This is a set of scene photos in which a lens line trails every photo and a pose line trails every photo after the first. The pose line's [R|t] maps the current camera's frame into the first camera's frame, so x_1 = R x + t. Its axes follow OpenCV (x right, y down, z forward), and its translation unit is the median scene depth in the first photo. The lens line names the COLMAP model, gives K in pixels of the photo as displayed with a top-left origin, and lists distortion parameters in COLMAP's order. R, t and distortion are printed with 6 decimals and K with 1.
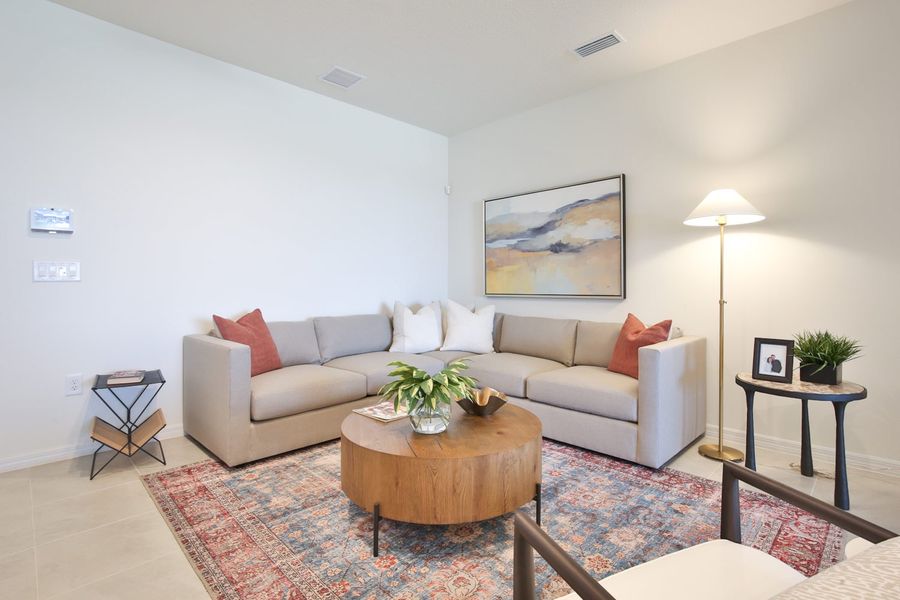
lens RADIAL K [[438.8, 0, 455.0], [0, 438.8, 287.6], [0, 0, 1]] dist [-0.015080, 0.000184]
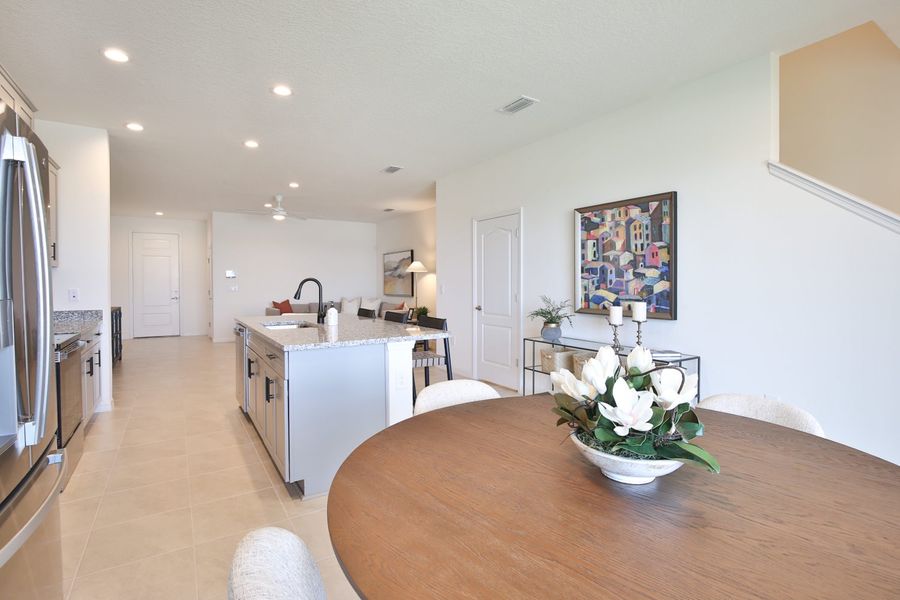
lens RADIAL K [[438.8, 0, 455.0], [0, 438.8, 287.6], [0, 0, 1]] dist [-0.015080, 0.000184]
pose [[0.975294, -0.002908, -0.220893, 1.214649], [0.005396, 0.999929, 0.010663, -0.054151], [0.220847, -0.011591, 0.975240, -1.535156]]
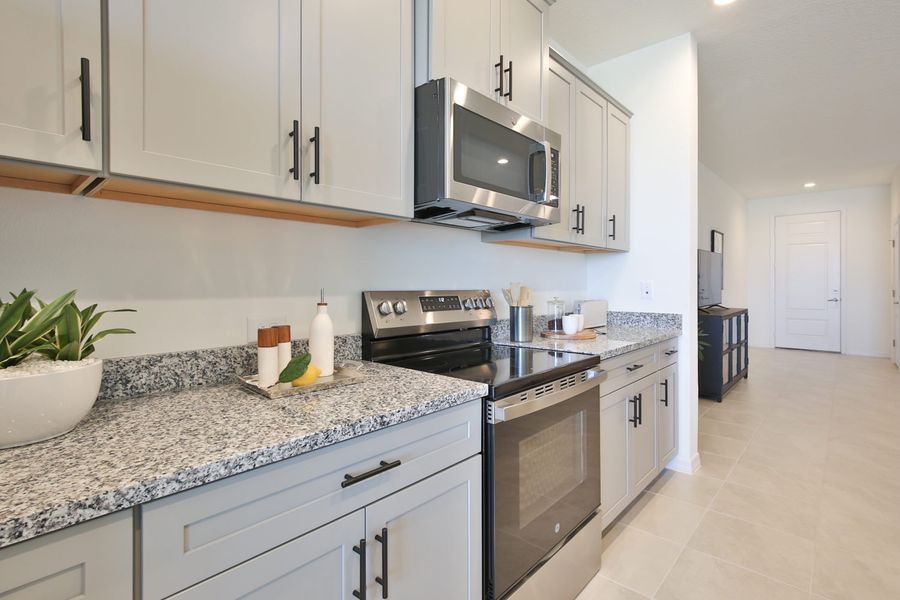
lens RADIAL K [[434.9, 0, 455.1], [0, 434.9, 284.4], [0, 0, 1]] dist [-0.000266, 0.001124]
pose [[0.043825, -0.002188, -0.999037, 0.760258], [0.002434, 0.999995, -0.002084, -0.037579], [0.999036, -0.002340, 0.043830, -1.022412]]
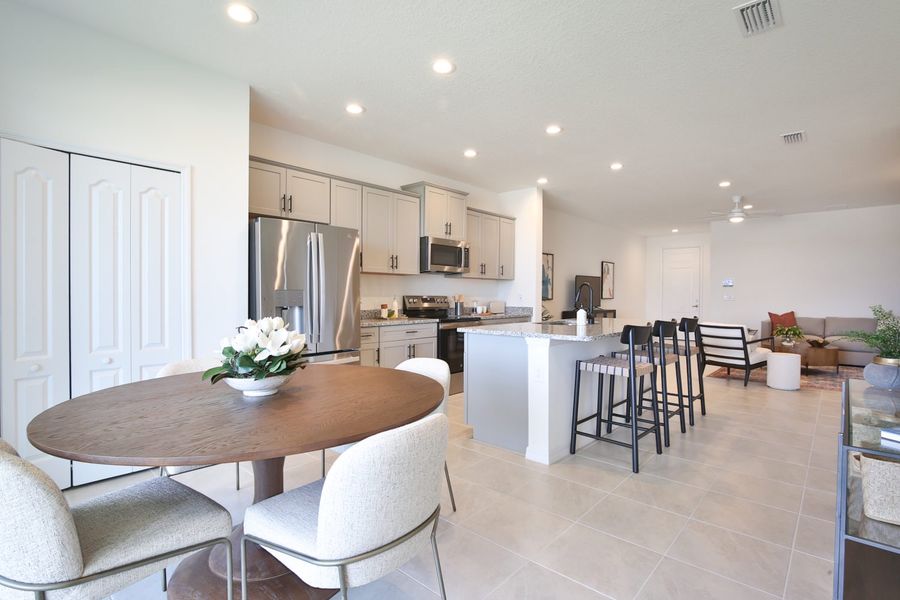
lens RADIAL K [[434.9, 0, 456.1], [0, 434.9, 302.0], [0, 0, 1]] dist [-0.010110, 0.000059]
pose [[0.049995, 0.014248, -0.998648, 1.793556], [-0.003347, 0.999895, 0.014098, -0.031645], [0.998744, 0.002638, 0.050037, -0.994513]]
